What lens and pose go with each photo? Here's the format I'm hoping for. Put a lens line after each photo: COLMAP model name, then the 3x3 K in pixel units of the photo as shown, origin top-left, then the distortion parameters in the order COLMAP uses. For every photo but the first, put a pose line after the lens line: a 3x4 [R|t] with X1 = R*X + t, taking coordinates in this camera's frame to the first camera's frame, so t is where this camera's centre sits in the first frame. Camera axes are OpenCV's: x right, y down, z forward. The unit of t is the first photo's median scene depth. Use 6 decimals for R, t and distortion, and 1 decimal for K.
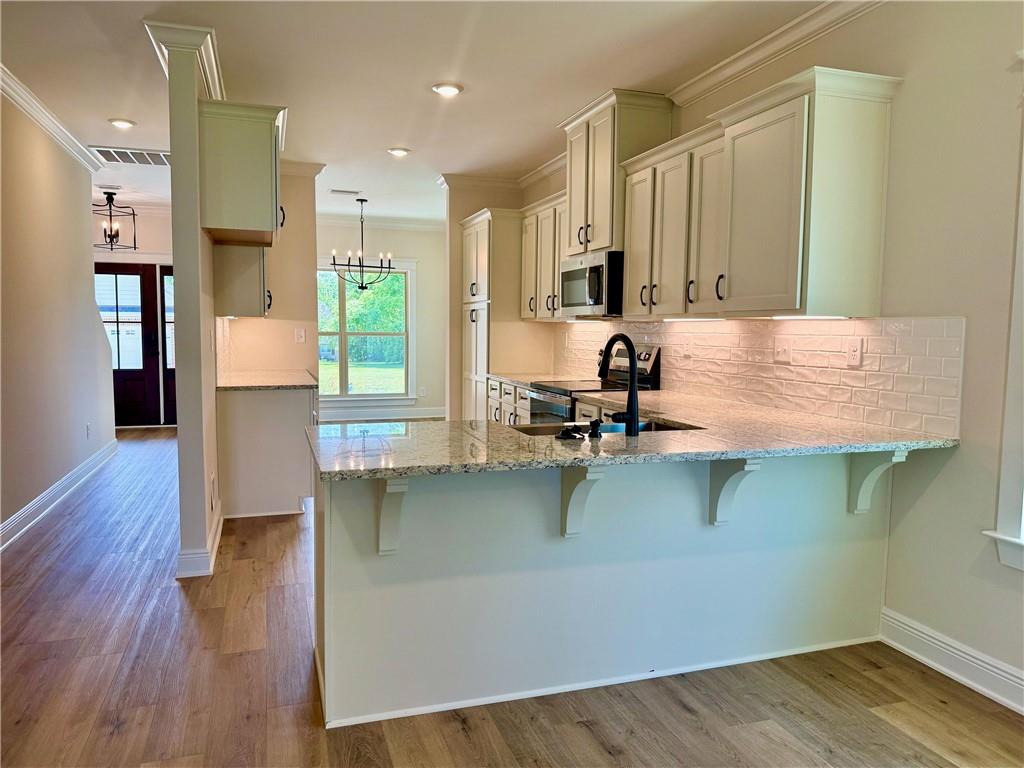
lens RADIAL K [[721.6, 0, 509.0], [0, 721.6, 386.2], [0, 0, 1]] dist [0.076311, -0.110016]
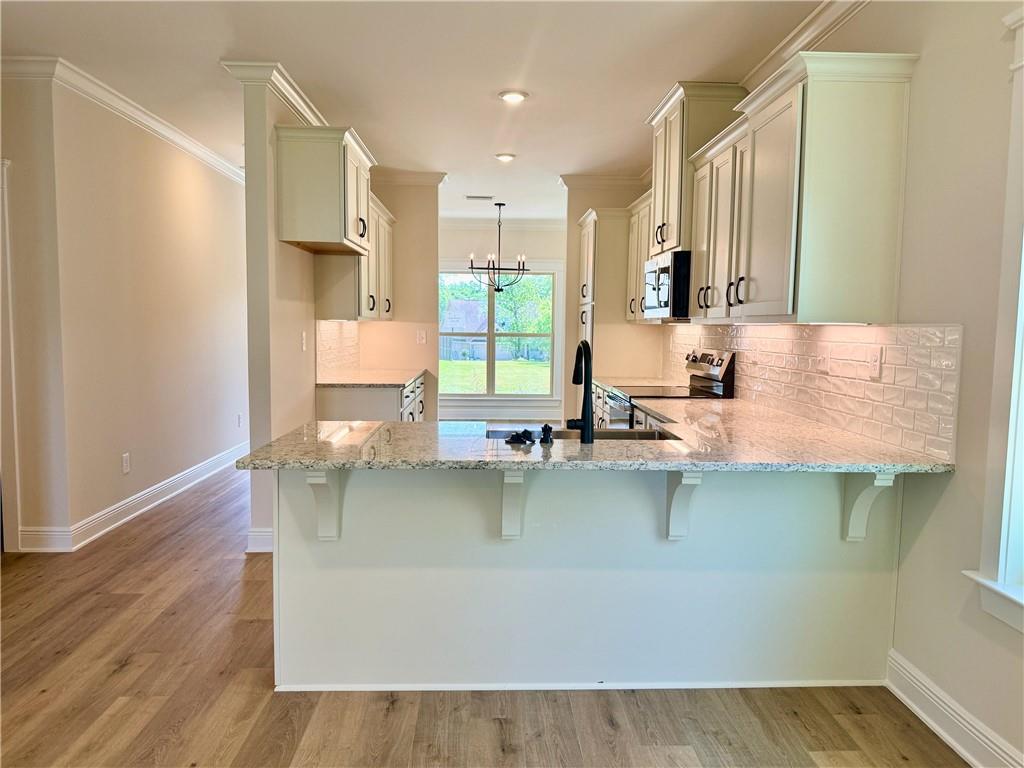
lens RADIAL K [[747.3, 0, 517.8], [0, 747.3, 387.0], [0, 0, 1]] dist [0.093009, -0.142094]
pose [[0.961455, 0.025291, -0.273798, 0.248167], [-0.025405, 0.999672, 0.003132, -0.006437], [0.273788, 0.003945, 0.961782, -0.011105]]
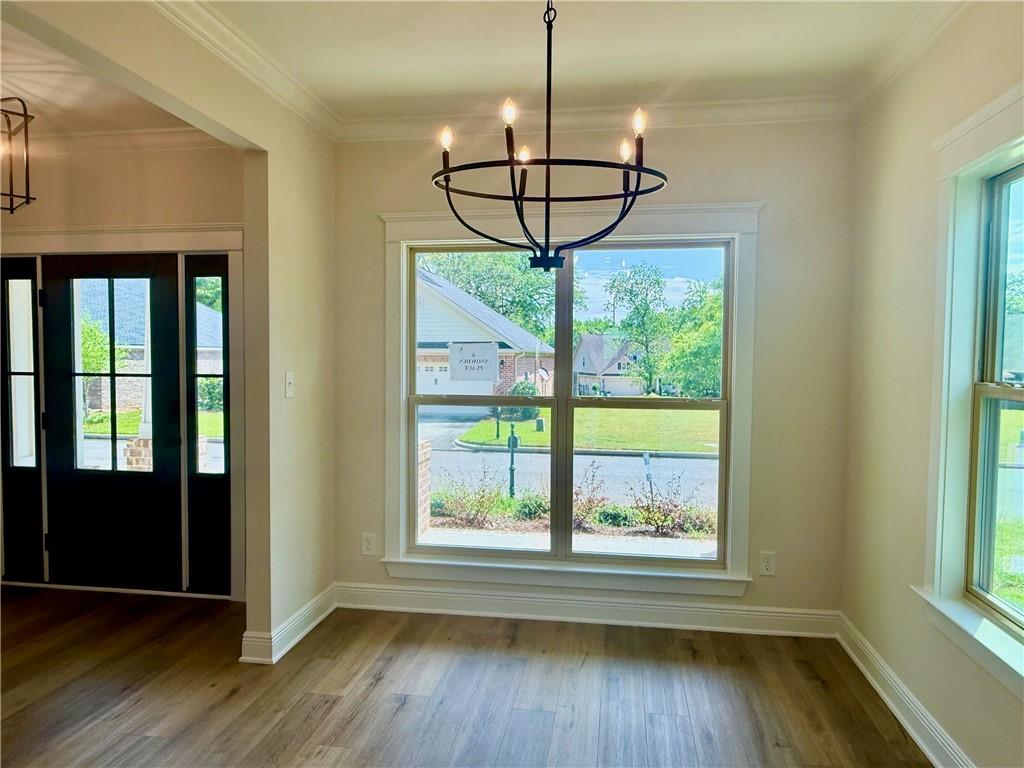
lens RADIAL K [[685.5, 0, 512.0], [0, 685.5, 384.0], [0, 0, 1]] dist [0.000387, -0.000164]
pose [[0.888119, 0.014873, -0.459373, -0.200661], [-0.035295, 0.998732, -0.035900, -0.170991], [0.458256, 0.048097, 0.887518, 1.638974]]
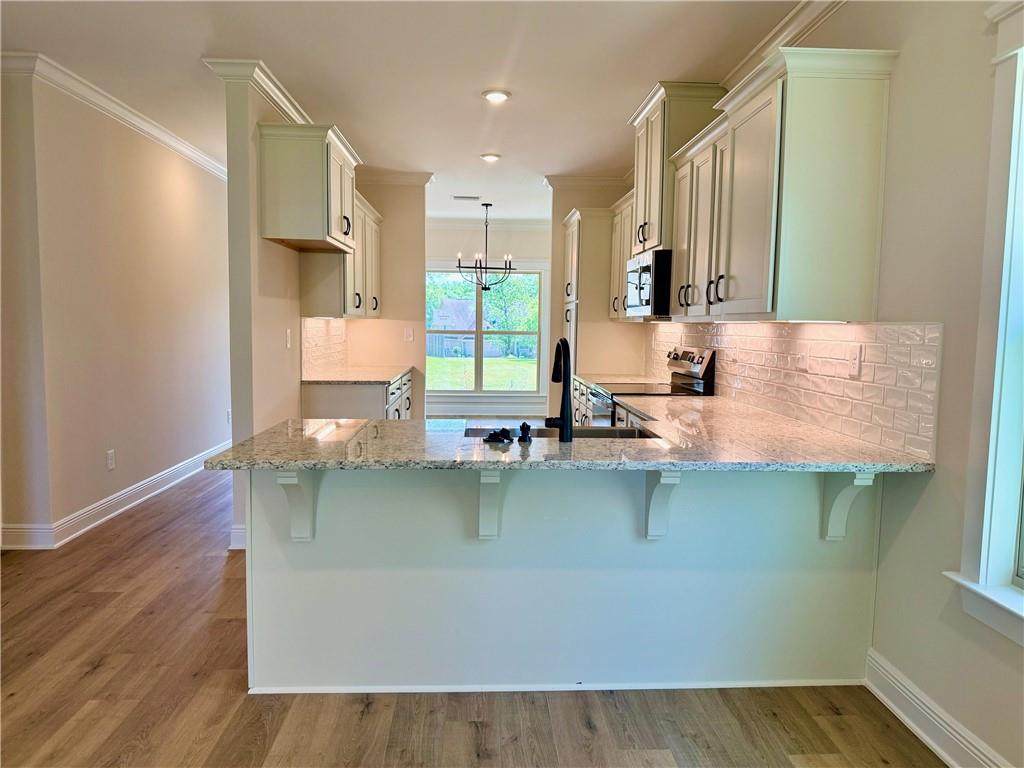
lens RADIAL K [[721.1, 0, 516.7], [0, 721.1, 384.1], [0, 0, 1]] dist [0.090624, -0.134696]
pose [[0.964631, 0.026058, -0.262312, 0.250561], [-0.025872, 0.999657, 0.004163, -0.008542], [0.262331, 0.002771, 0.964974, 0.022642]]
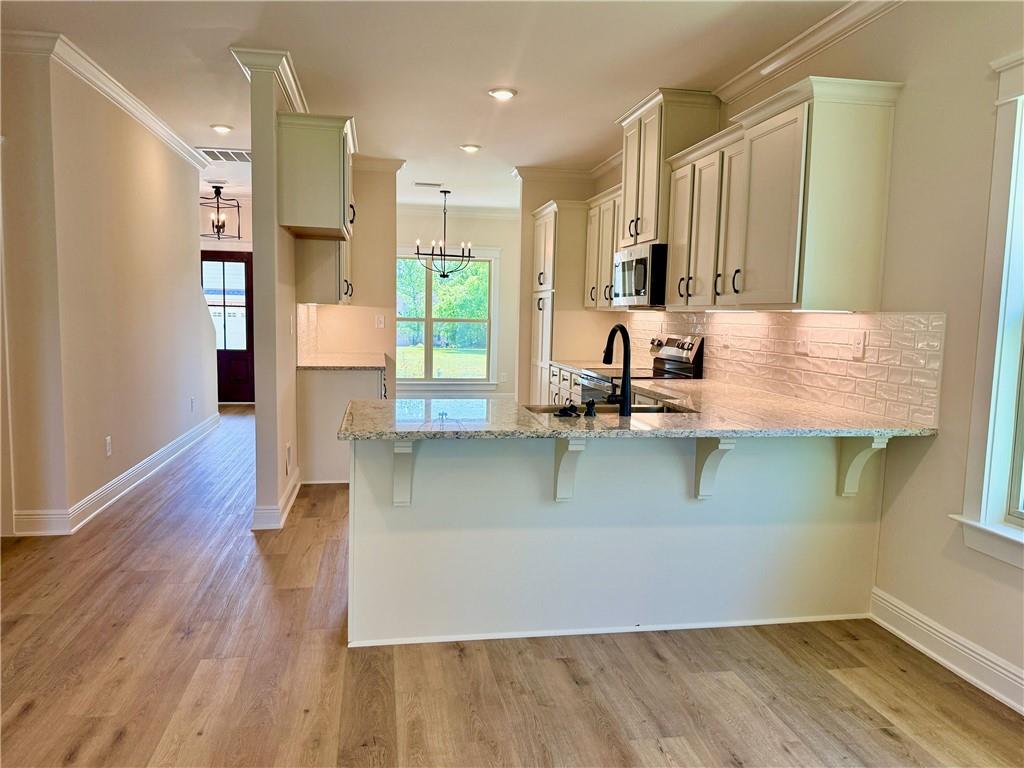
lens RADIAL K [[747.0, 0, 513.3], [0, 747.0, 386.9], [0, 0, 1]] dist [0.099873, -0.162315]
pose [[0.989817, 0.026081, -0.139939, 0.110653], [-0.023835, 0.999559, 0.017702, 0.005214], [0.140339, -0.014186, 0.990002, -0.117889]]
